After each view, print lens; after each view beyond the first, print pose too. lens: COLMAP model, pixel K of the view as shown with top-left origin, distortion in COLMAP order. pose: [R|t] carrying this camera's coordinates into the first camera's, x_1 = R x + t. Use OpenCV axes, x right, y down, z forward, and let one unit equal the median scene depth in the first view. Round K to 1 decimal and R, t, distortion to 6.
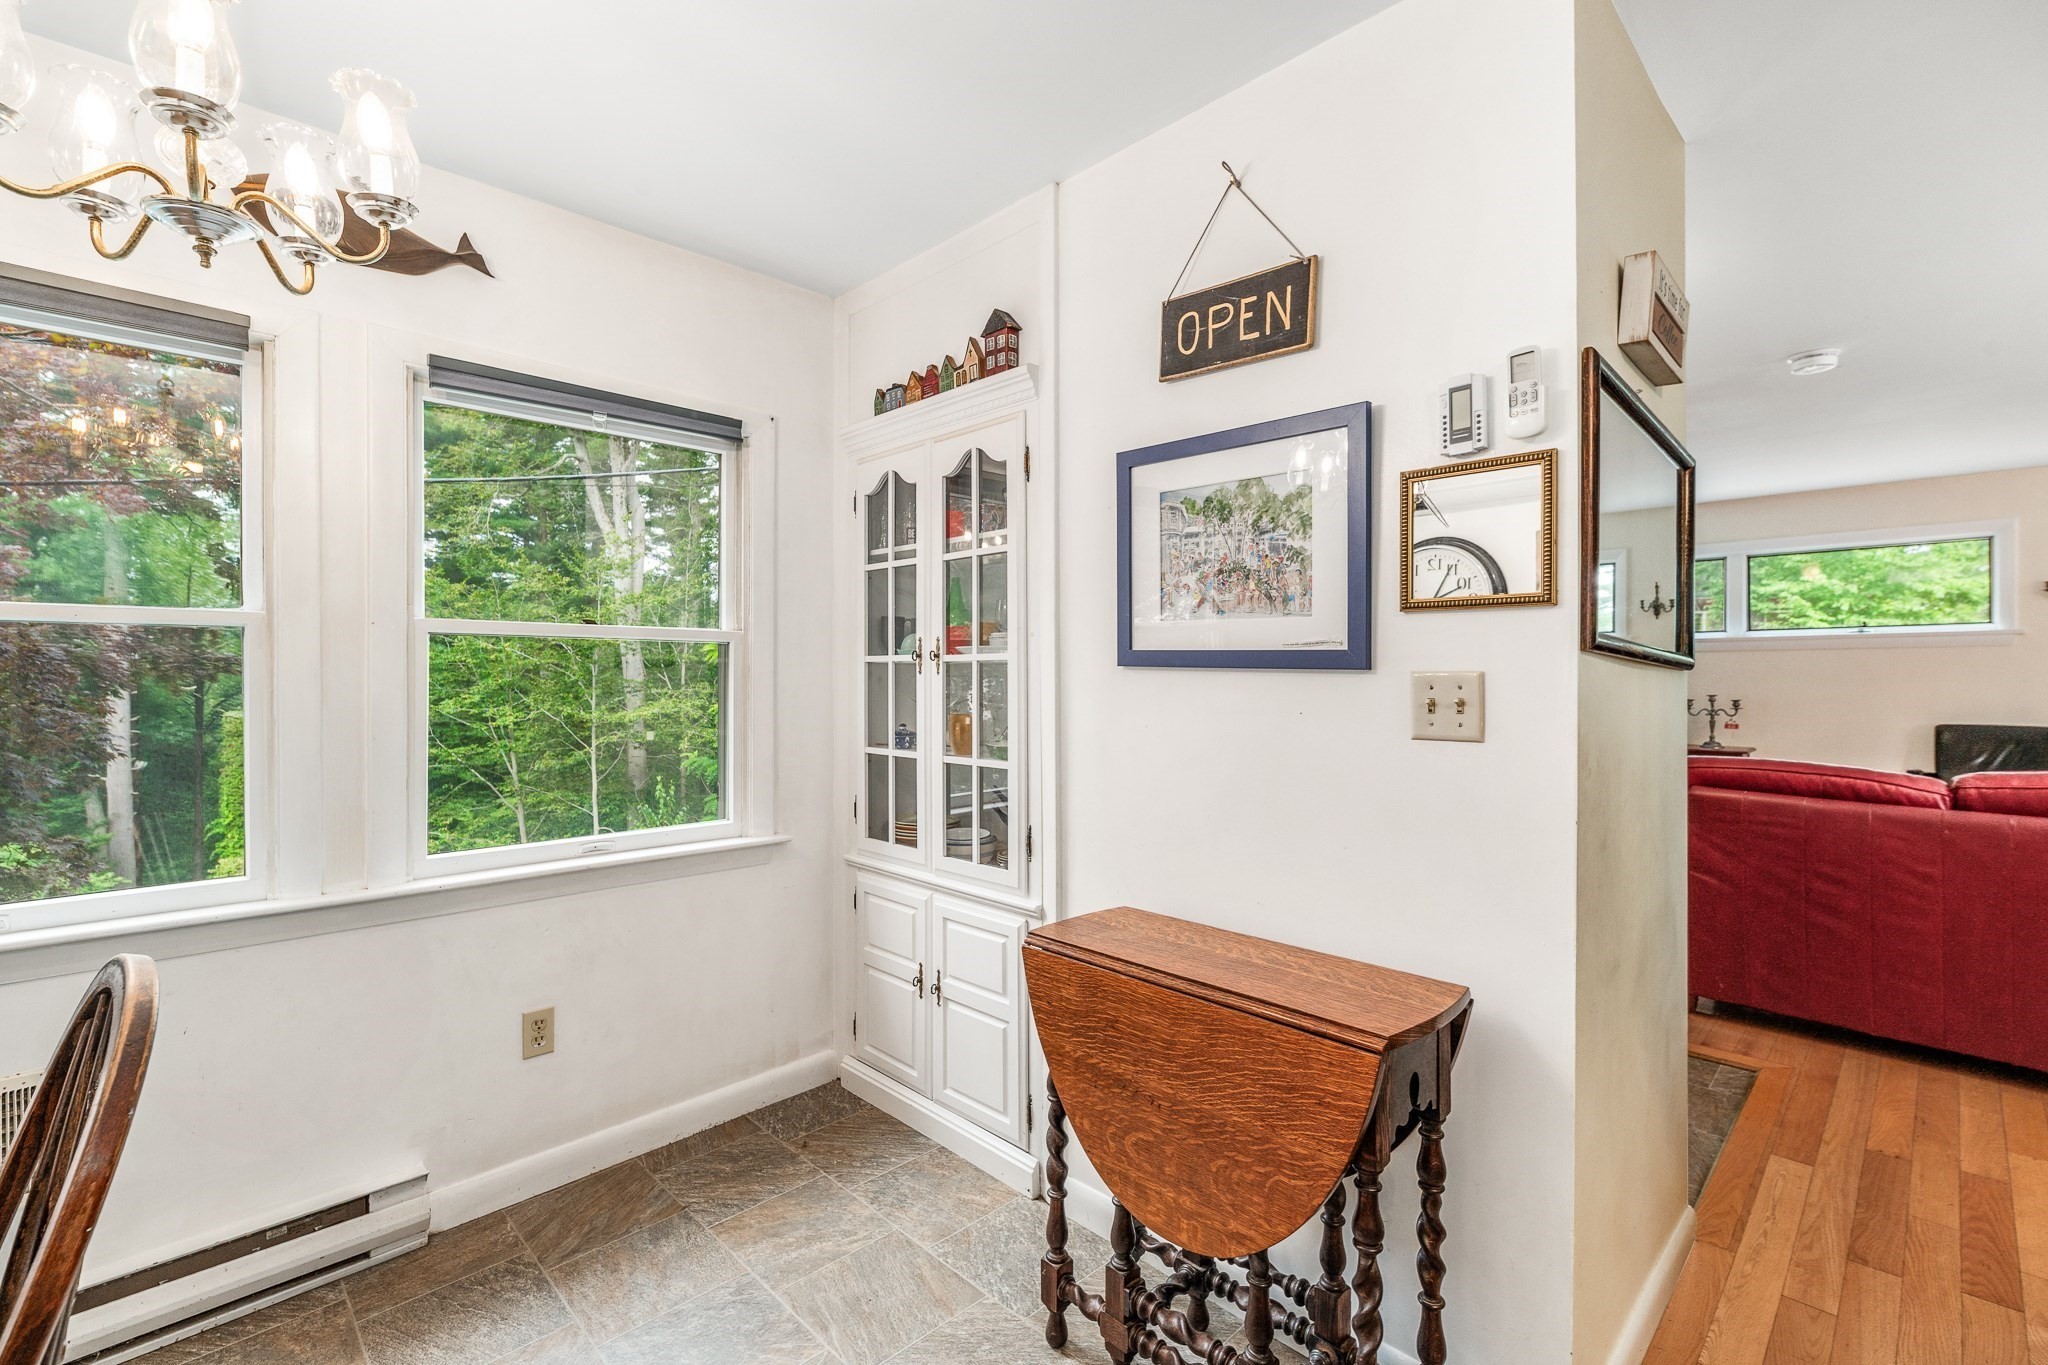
lens RADIAL K [[884.0, 0, 1029.6], [0, 884.0, 683.5], [0, 0, 1]] dist [-0.005439, -0.000317]
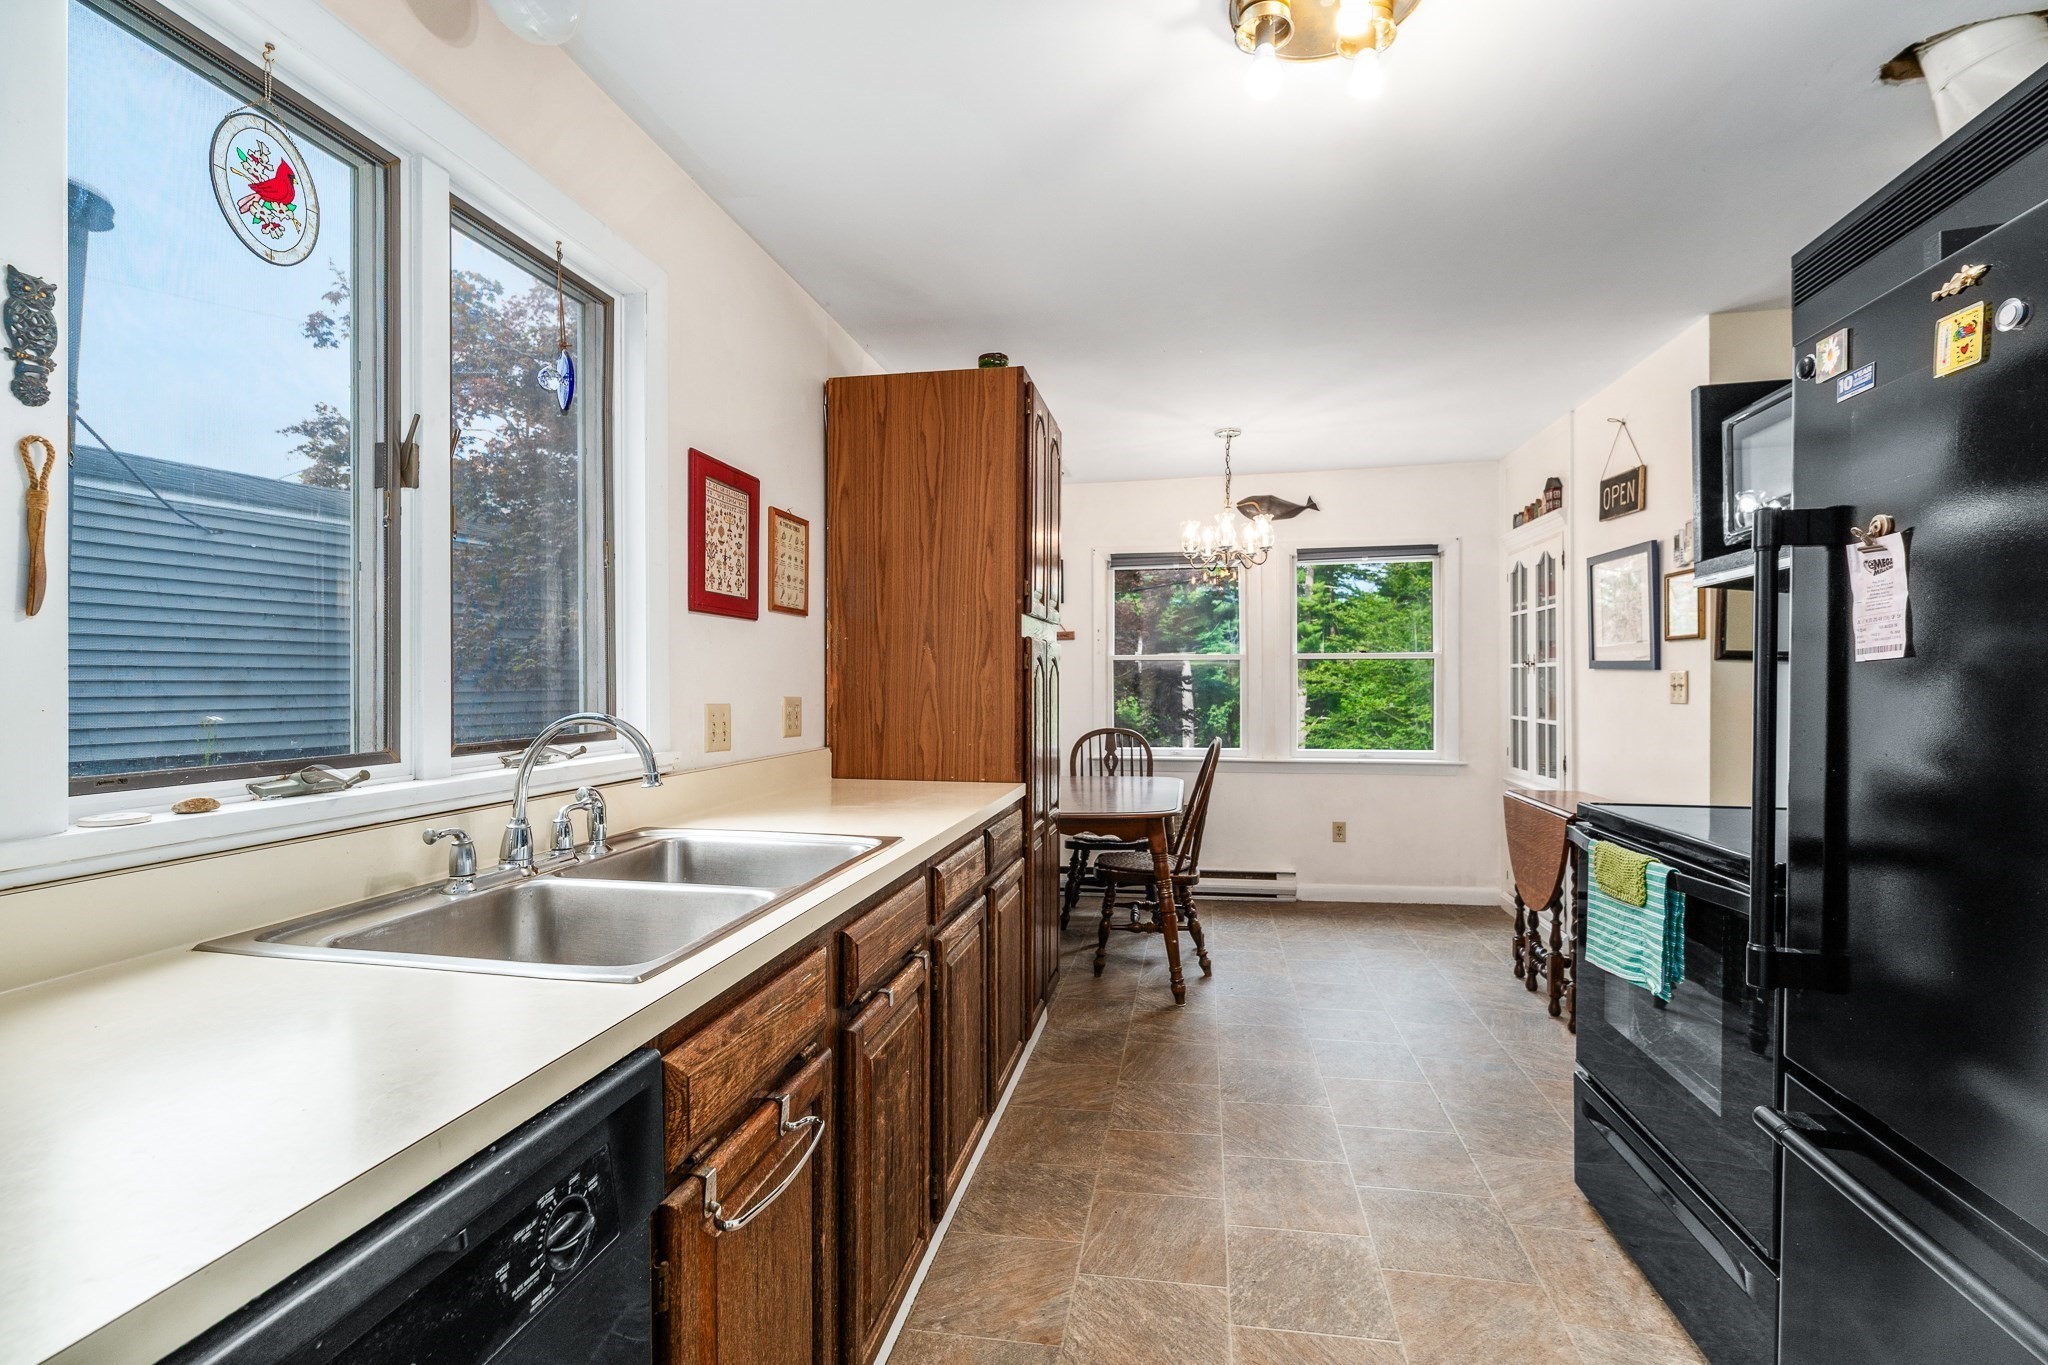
lens RADIAL K [[884.0, 0, 1027.5], [0, 884.0, 683.5], [0, 0, 1]] dist [-0.005439, -0.000317]
pose [[0.561167, -0.001189, -0.827702, 0.835673], [-0.000978, 0.999997, -0.002100, 0.014625], [0.827702, 0.001988, 0.561164, -0.902072]]
